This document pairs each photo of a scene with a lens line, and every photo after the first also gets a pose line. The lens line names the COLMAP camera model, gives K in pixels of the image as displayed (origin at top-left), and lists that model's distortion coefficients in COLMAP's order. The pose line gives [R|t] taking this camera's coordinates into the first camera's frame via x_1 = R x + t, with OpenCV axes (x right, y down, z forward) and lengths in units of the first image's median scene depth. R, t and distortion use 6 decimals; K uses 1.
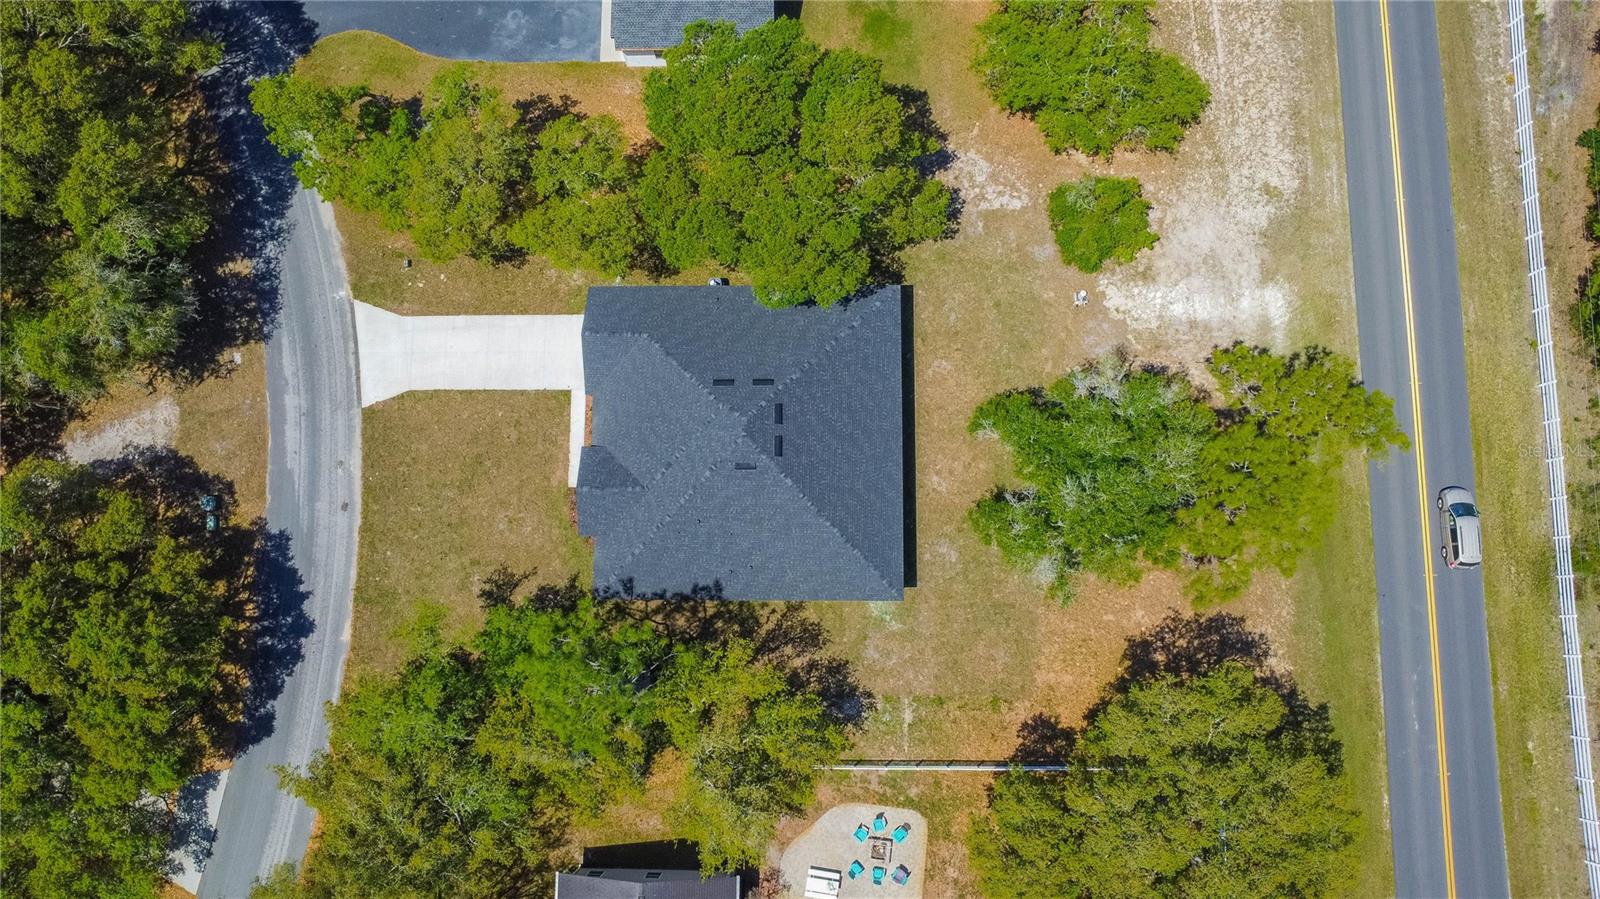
lens RADIAL K [[1164.7, 0, 790.5], [0, 1164.7, 438.6], [0, 0, 1]] dist [-0.010575, -0.045527]
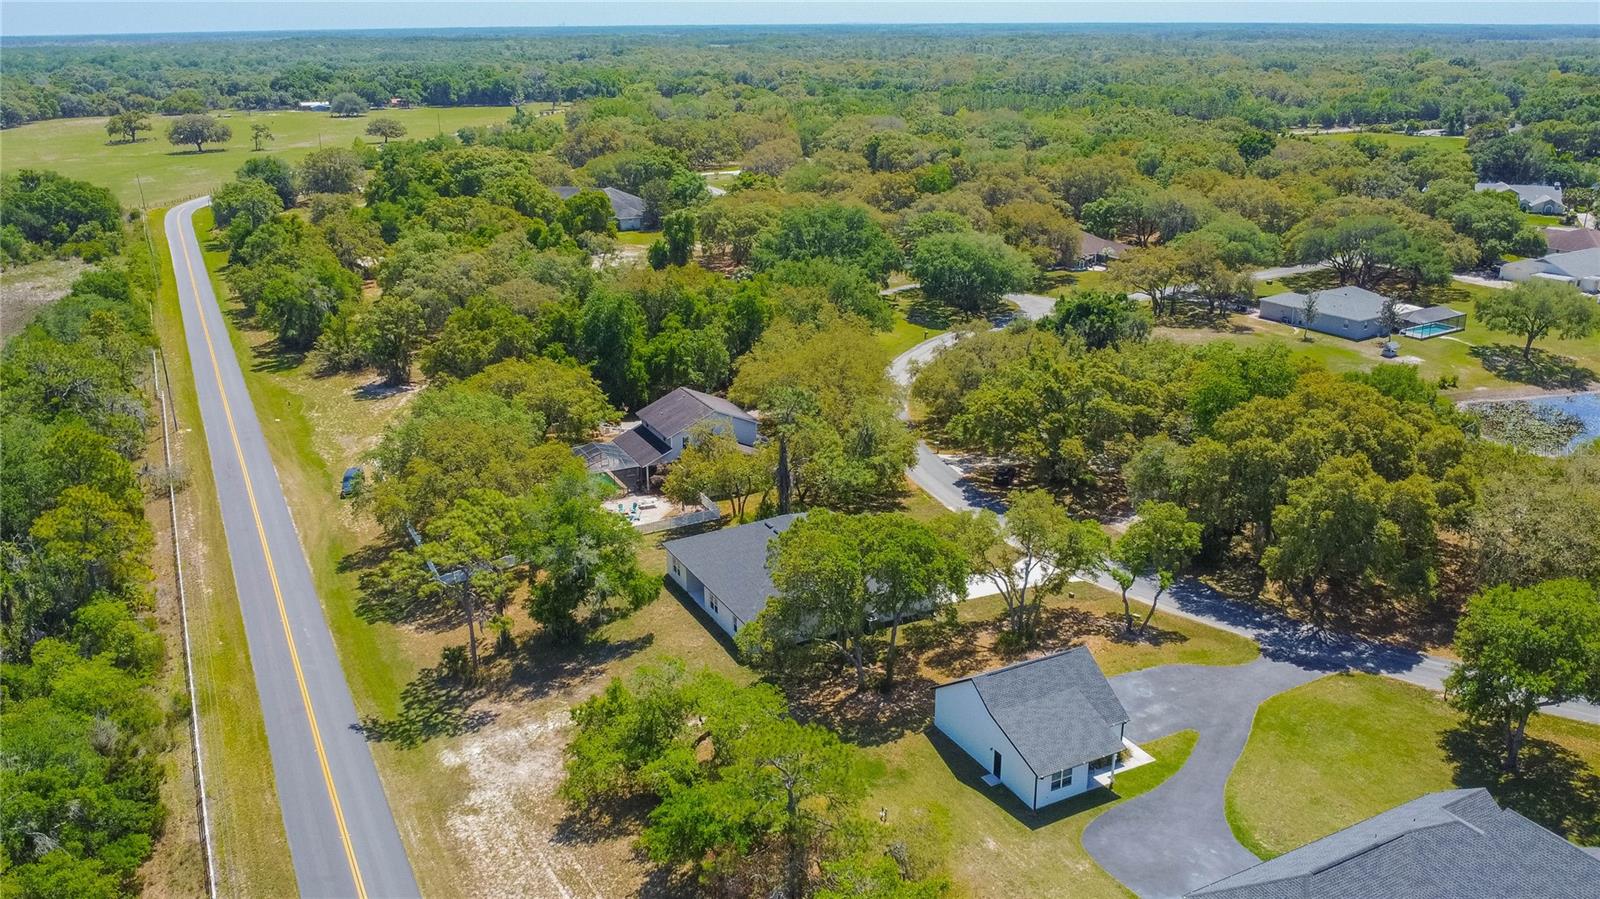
lens RADIAL K [[1253.1, 0, 790.9], [0, 1253.1, 445.7], [0, 0, 1]] dist [-0.013344, -0.036212]
pose [[-0.890315, 0.180083, -0.418223, 0.588757], [-0.443870, -0.138328, 0.885350, -1.345450], [0.101585, 0.973877, 0.203089, 0.486257]]
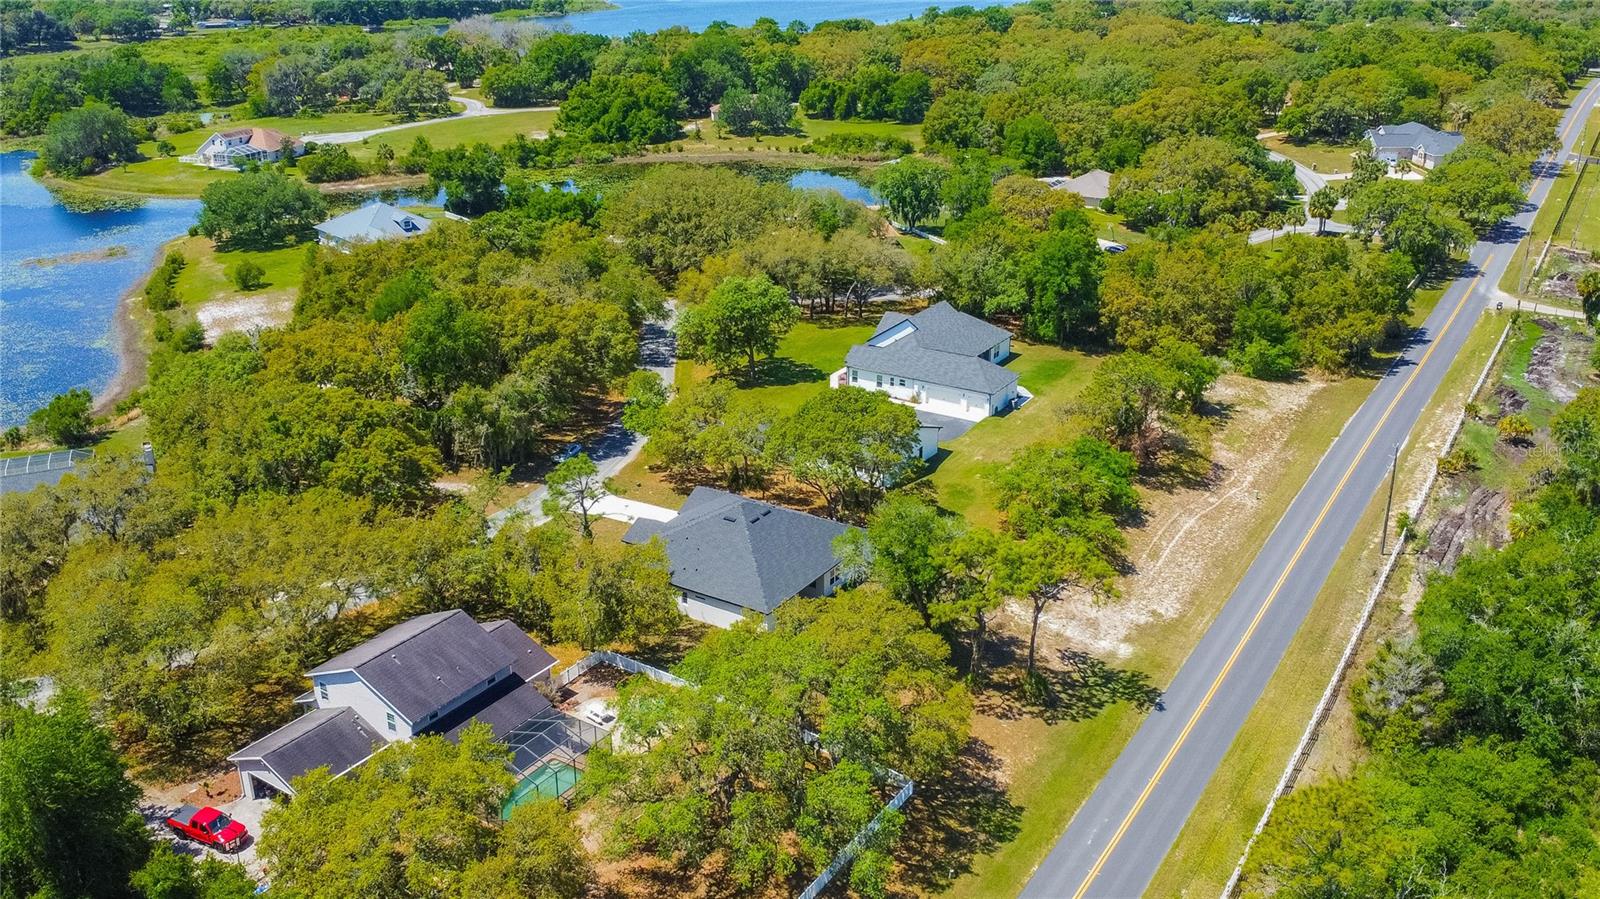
lens RADIAL K [[1337.9, 0, 795.0], [0, 1337.9, 446.7], [0, 0, 1]] dist [-0.021197, -0.014591]
pose [[0.841811, 0.222779, -0.491653, 0.818581], [-0.536147, 0.450488, -0.713868, 1.110451], [0.062449, 0.864540, 0.498668, -0.003909]]
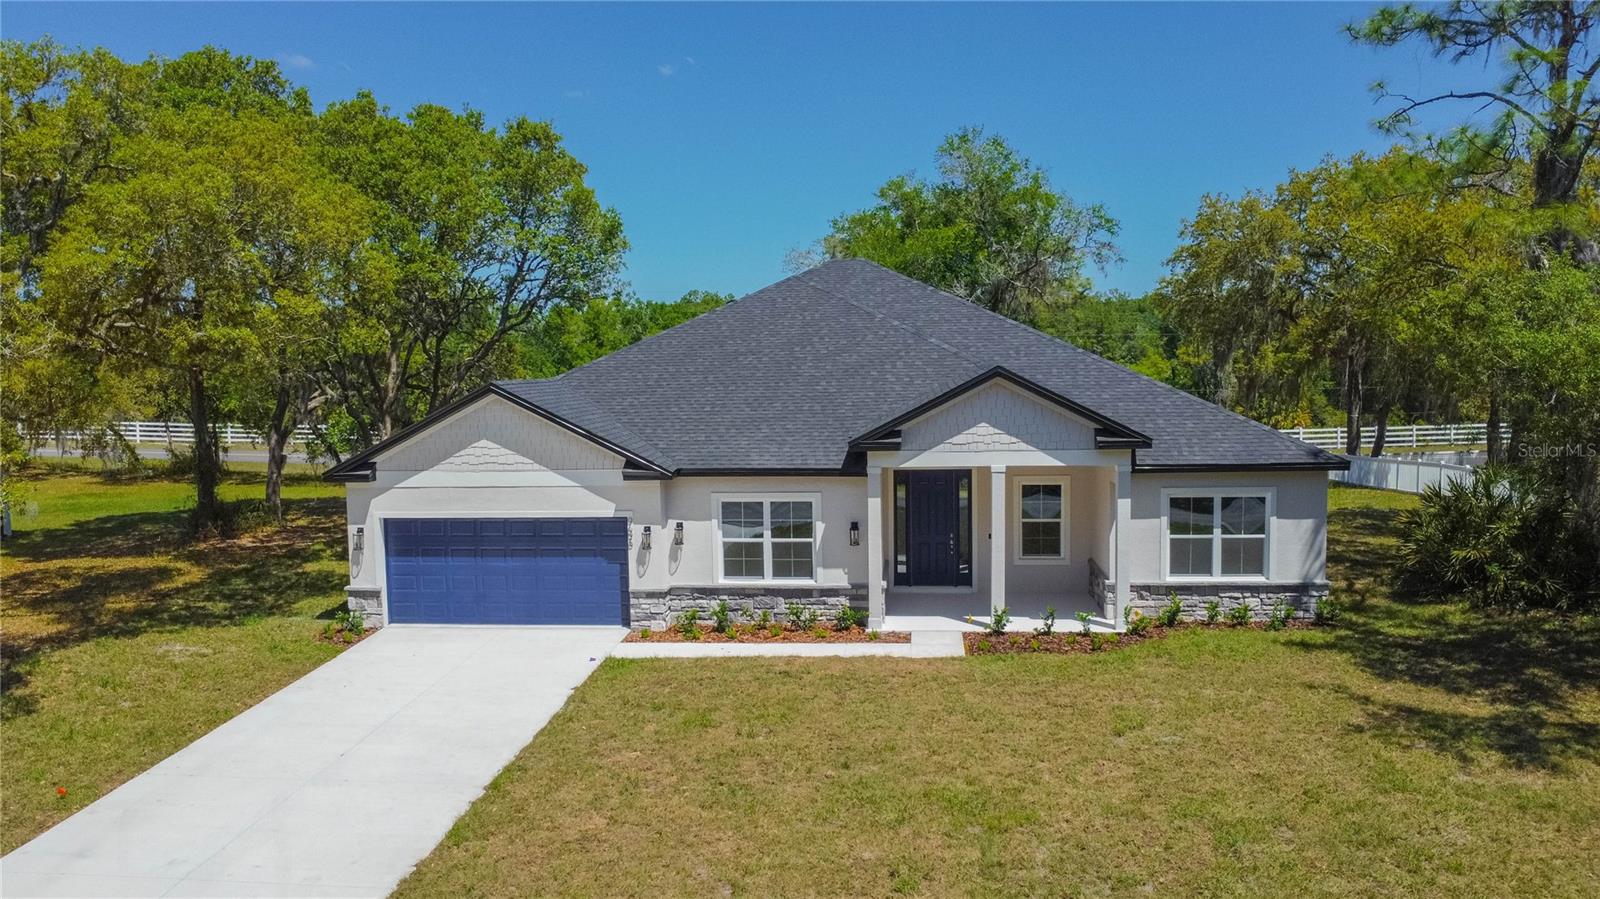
lens RADIAL K [[1176.5, 0, 791.0], [0, 1176.5, 444.0], [0, 0, 1]] dist [-0.003015, -0.055559]
pose [[0.098272, -0.049729, 0.993916, -0.454422], [0.985740, 0.141956, -0.090361, 0.019021], [-0.136599, 0.988623, 0.062970, 0.919882]]
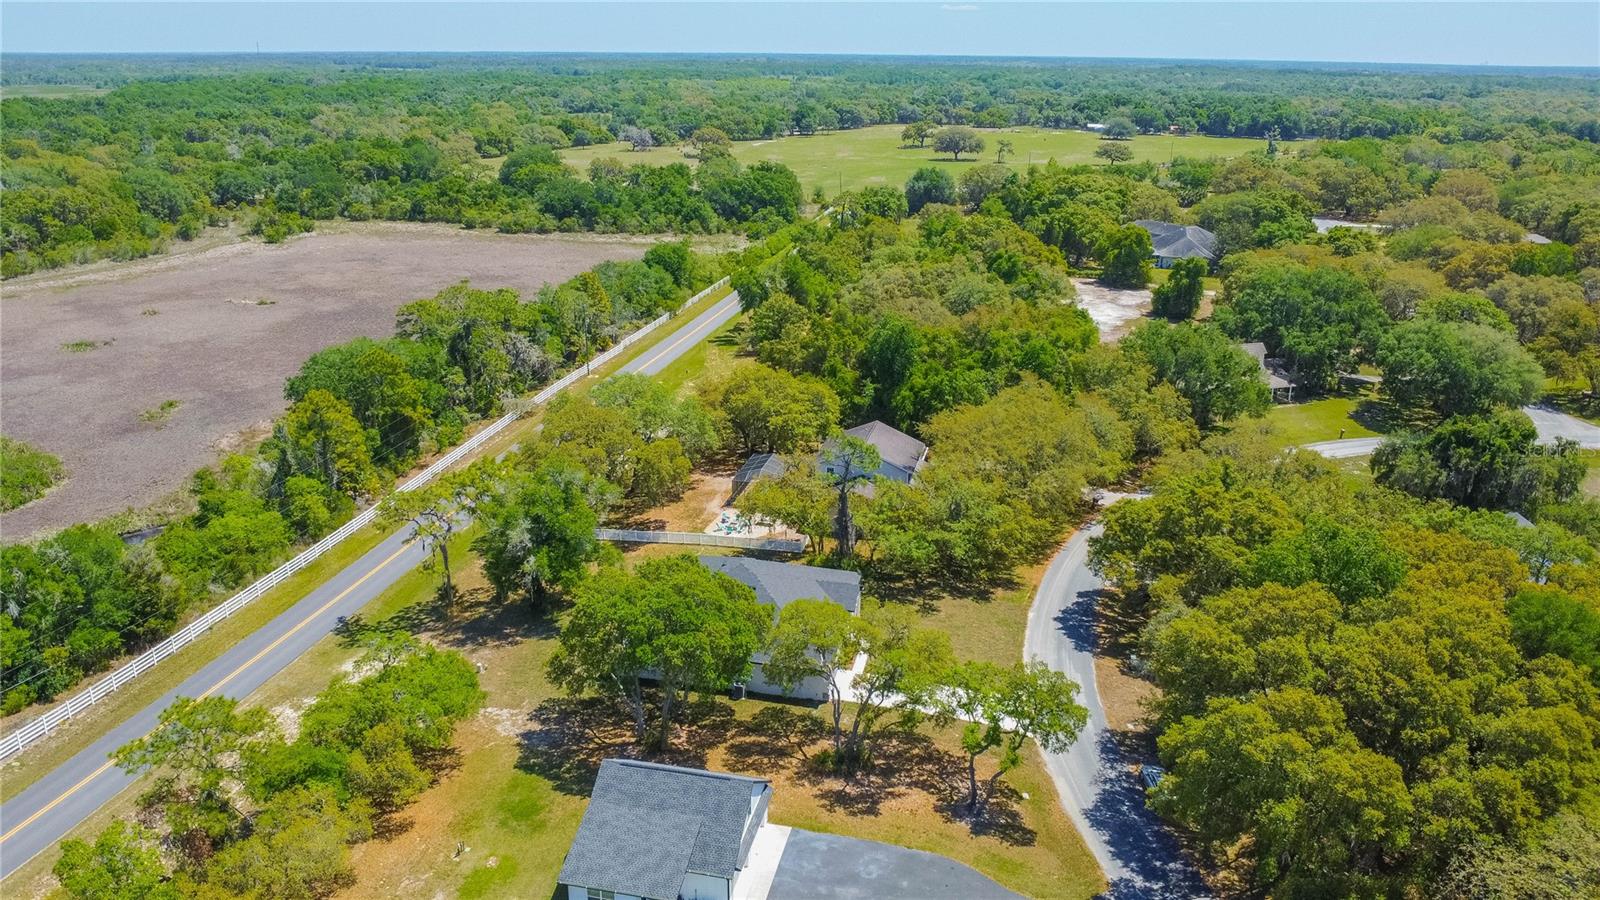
lens RADIAL K [[1176.5, 0, 791.0], [0, 1176.5, 444.5], [0, 0, 1]] dist [-0.003015, -0.055559]
pose [[-0.975767, -0.050638, 0.212873, -0.381061], [0.218345, -0.161762, 0.962371, -1.318204], [-0.014298, 0.985530, 0.168899, 0.507202]]
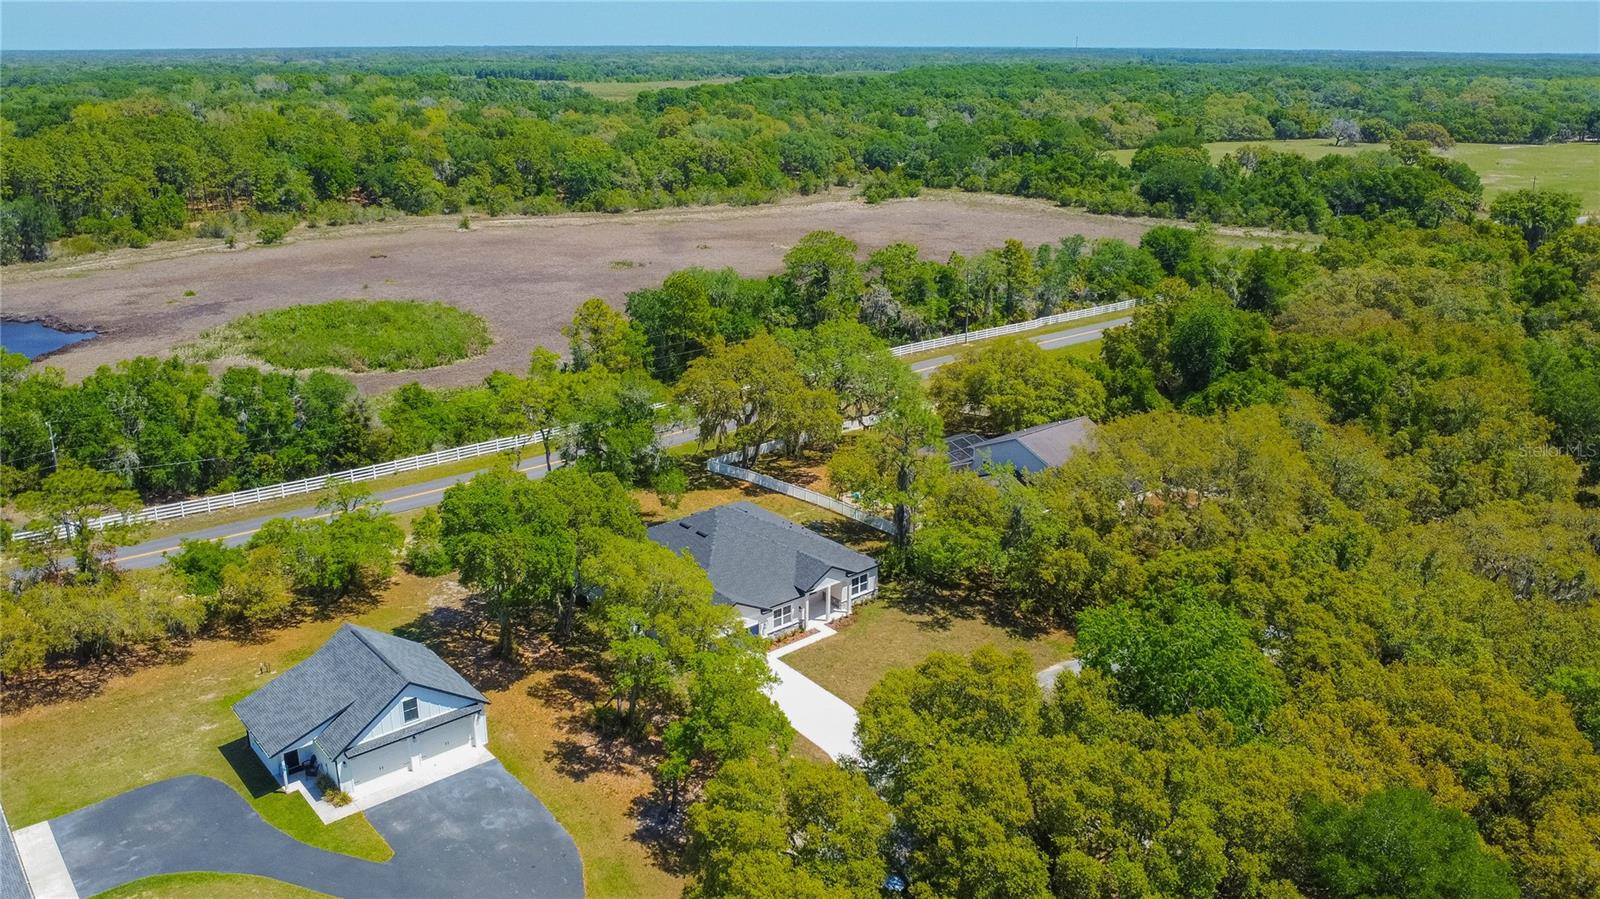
lens RADIAL K [[1201.4, 0, 789.4], [0, 1201.4, 448.2], [0, 0, 1]] dist [-0.022380, -0.012897]
pose [[-0.647298, -0.218347, 0.730295, -1.023680], [0.755743, -0.059044, 0.652201, -0.799310], [-0.099286, 0.974083, 0.203233, 0.544237]]
